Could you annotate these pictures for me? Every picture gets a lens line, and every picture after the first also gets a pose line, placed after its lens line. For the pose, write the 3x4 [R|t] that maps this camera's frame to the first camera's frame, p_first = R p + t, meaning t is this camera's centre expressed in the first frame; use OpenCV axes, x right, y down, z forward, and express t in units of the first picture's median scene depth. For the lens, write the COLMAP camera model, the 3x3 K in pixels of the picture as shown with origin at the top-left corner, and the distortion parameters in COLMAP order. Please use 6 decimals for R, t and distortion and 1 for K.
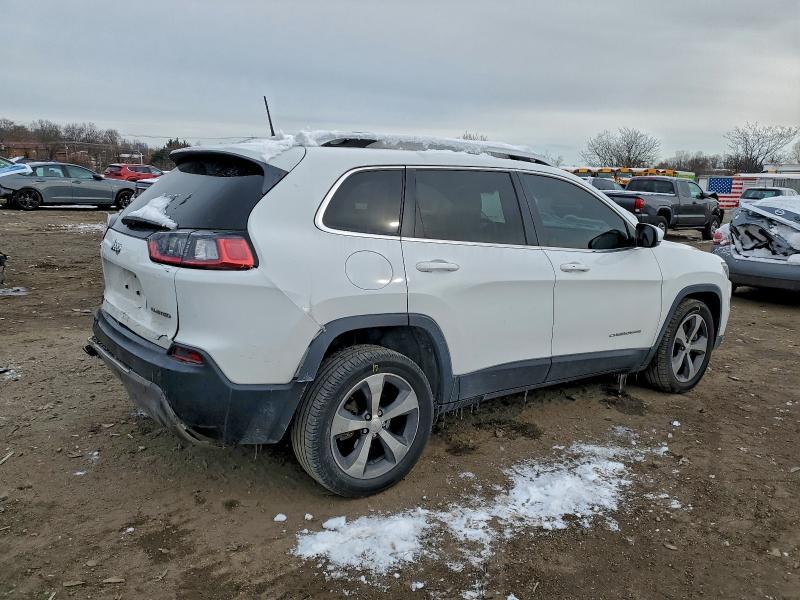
lens RADIAL K [[618.0, 0, 400.0], [0, 618.0, 300.0], [0, 0, 1]] dist [-0.000524, 0.032182]
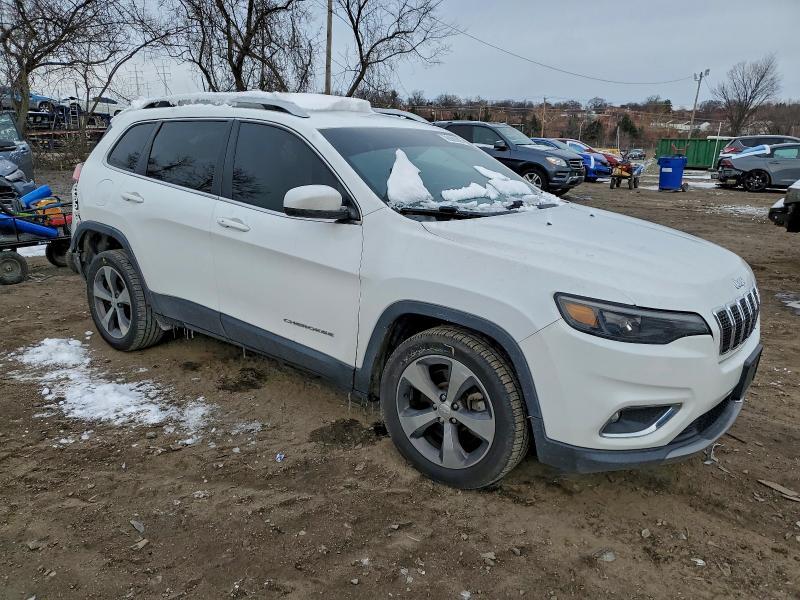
lens RADIAL K [[618.0, 0, 400.0], [0, 618.0, 300.0], [0, 0, 1]] dist [-0.000524, 0.032182]
pose [[0.256871, 0.204361, -0.944592, 1.269070], [-0.187319, 0.969381, 0.158784, -0.140116], [0.948118, 0.136153, 0.287287, 1.001183]]
